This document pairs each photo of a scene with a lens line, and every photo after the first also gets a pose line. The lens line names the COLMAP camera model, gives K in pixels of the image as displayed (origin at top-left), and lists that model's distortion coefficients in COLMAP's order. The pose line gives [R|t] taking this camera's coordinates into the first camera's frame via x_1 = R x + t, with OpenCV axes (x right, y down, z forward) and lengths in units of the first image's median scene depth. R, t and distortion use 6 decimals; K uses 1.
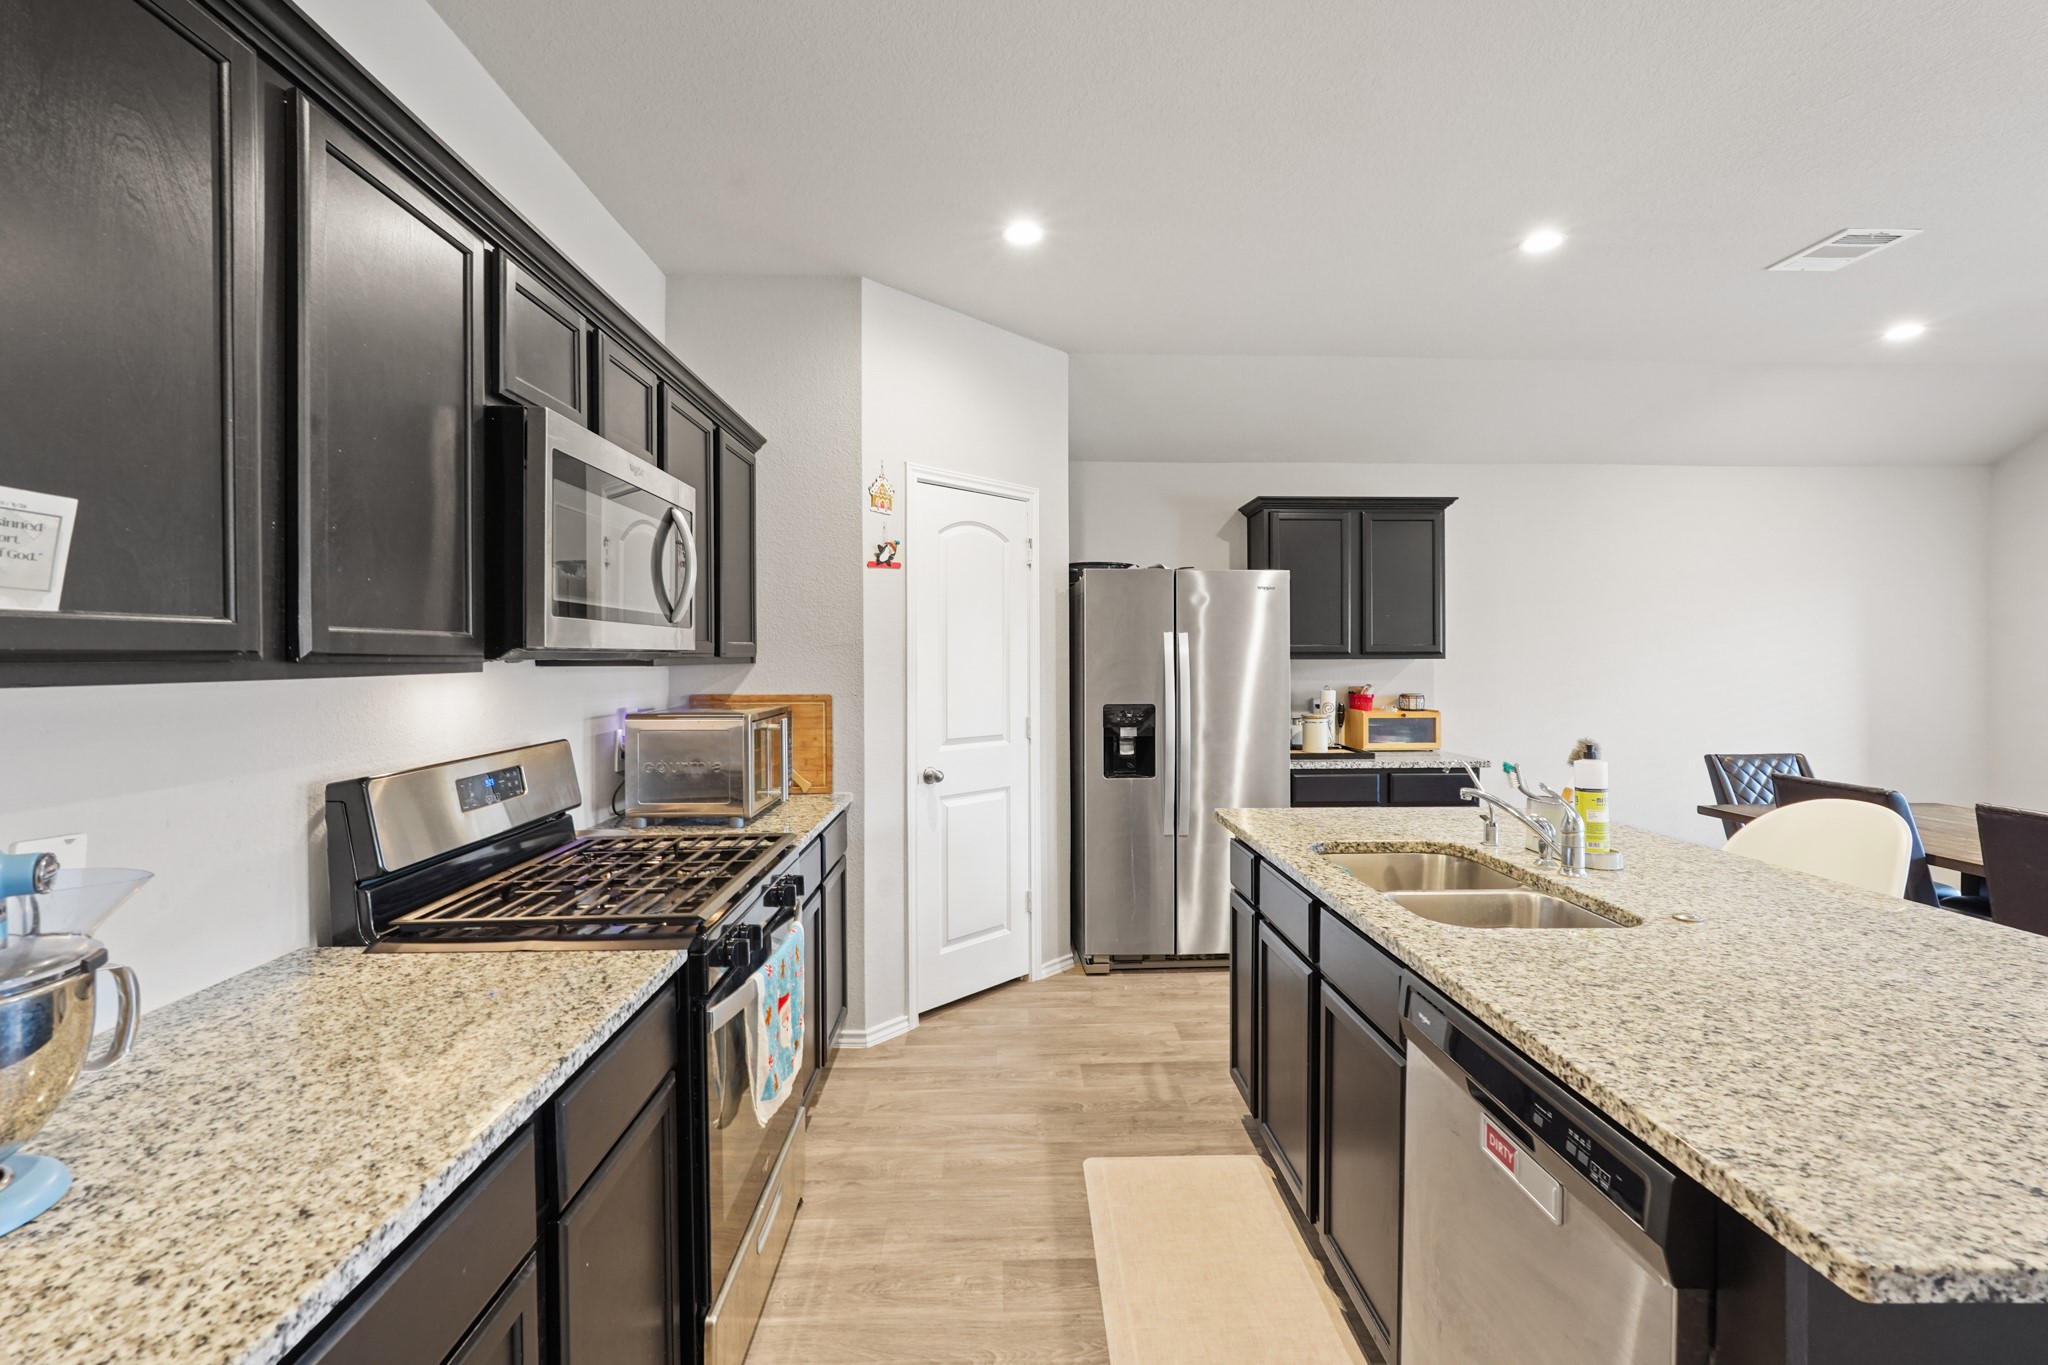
lens RADIAL K [[896.3, 0, 1028.4], [0, 896.3, 660.4], [0, 0, 1]] dist [-0.003242, 0.001086]
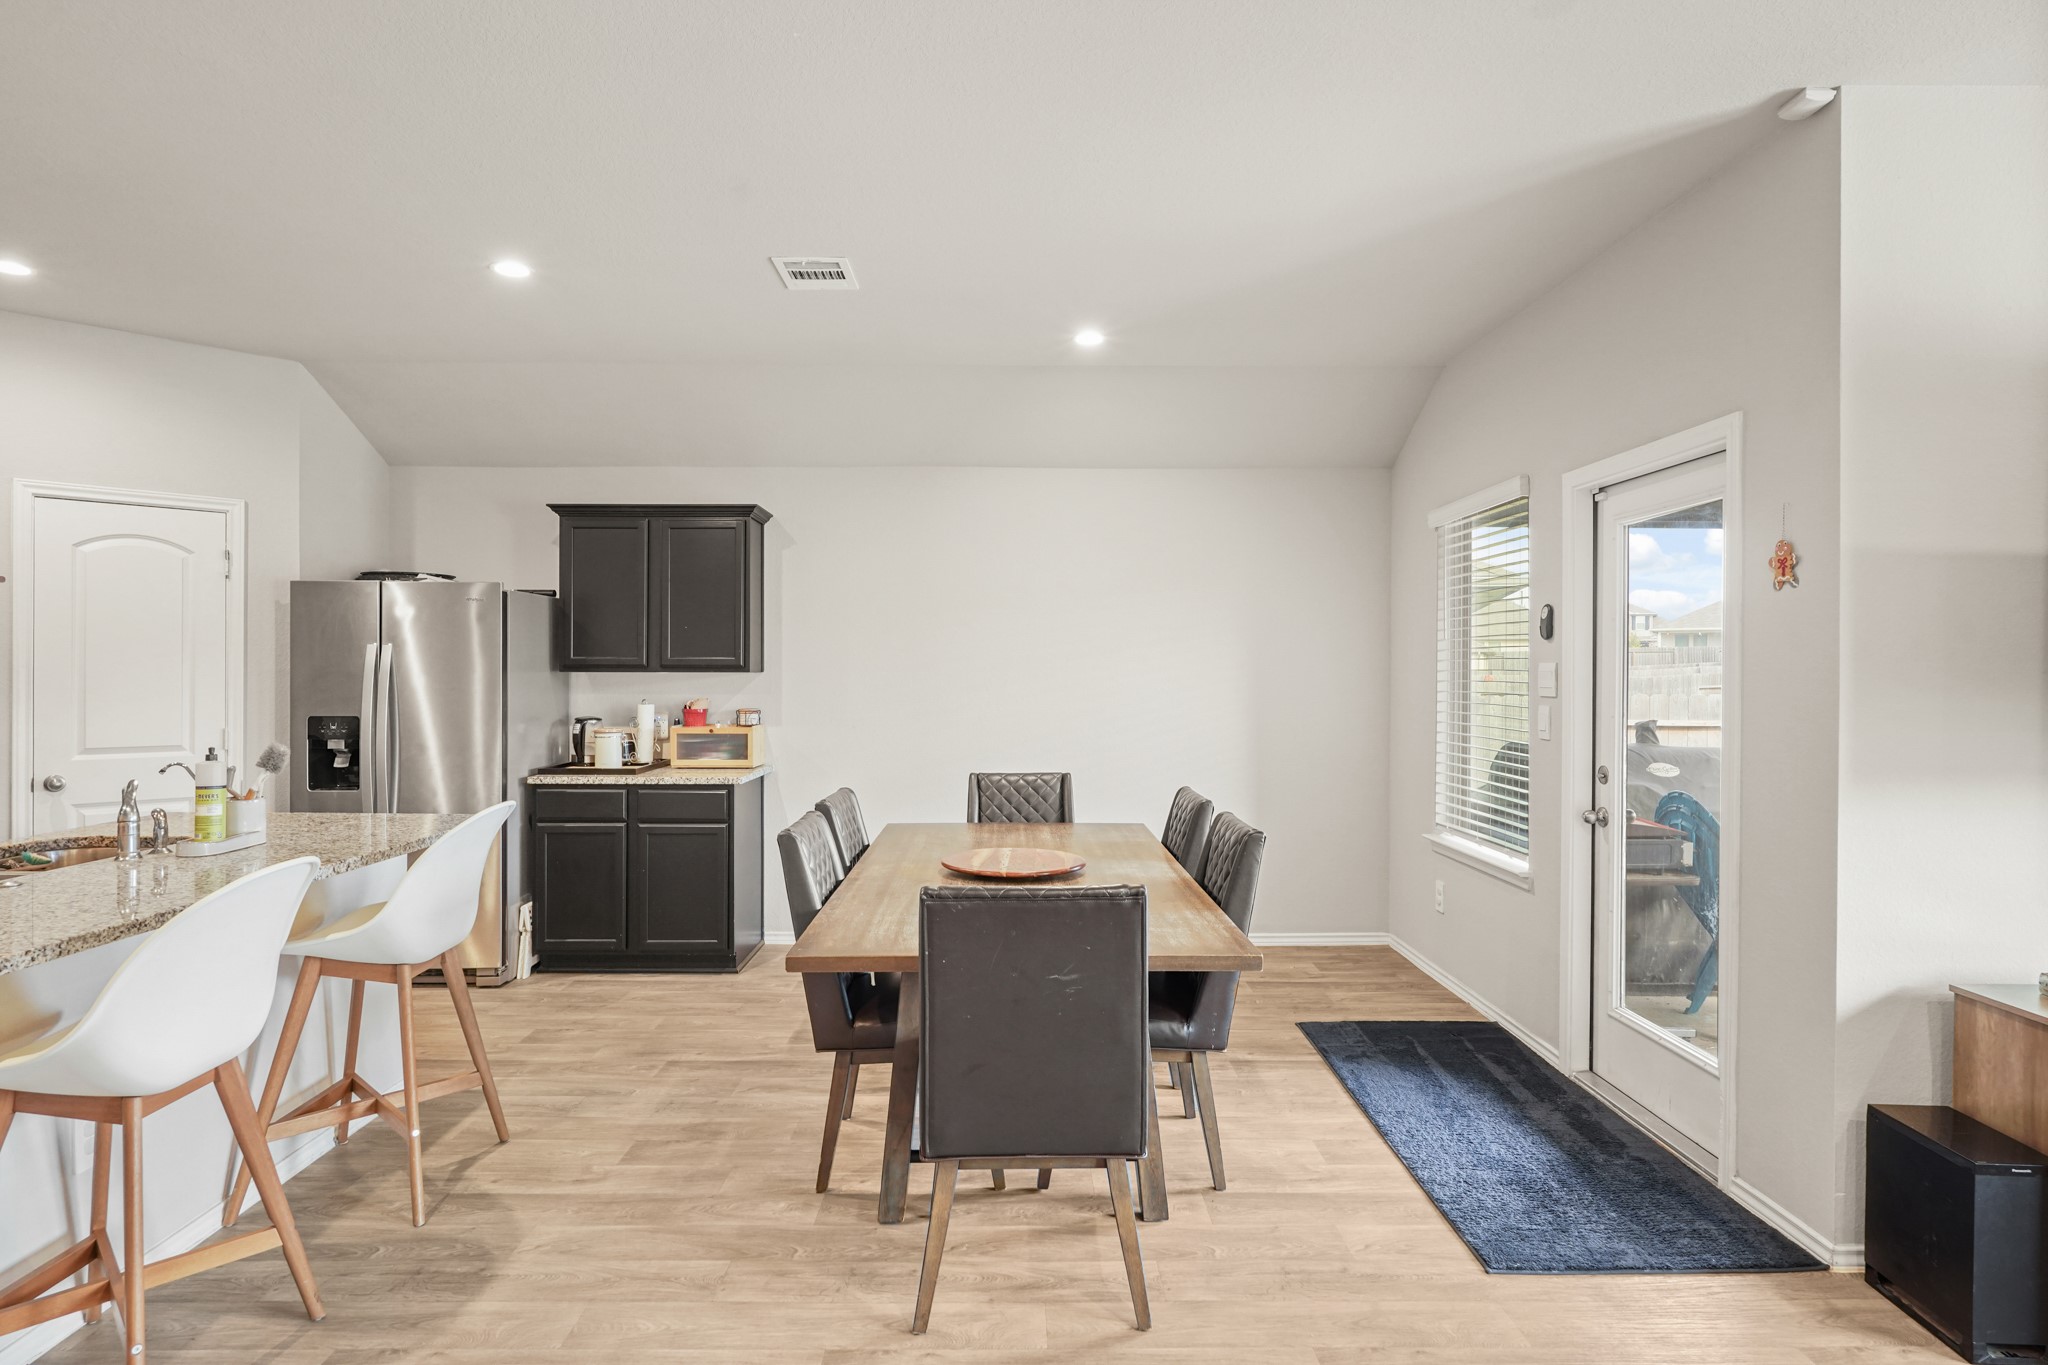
lens RADIAL K [[1068.4, 0, 1009.9], [0, 1068.4, 674.6], [0, 0, 1]] dist [-0.012706, 0.000822]
pose [[0.999422, 0.003583, -0.033812, 0.841170], [-0.003628, 0.999993, -0.001261, 0.001260], [0.033807, 0.001383, 0.999427, -0.139879]]
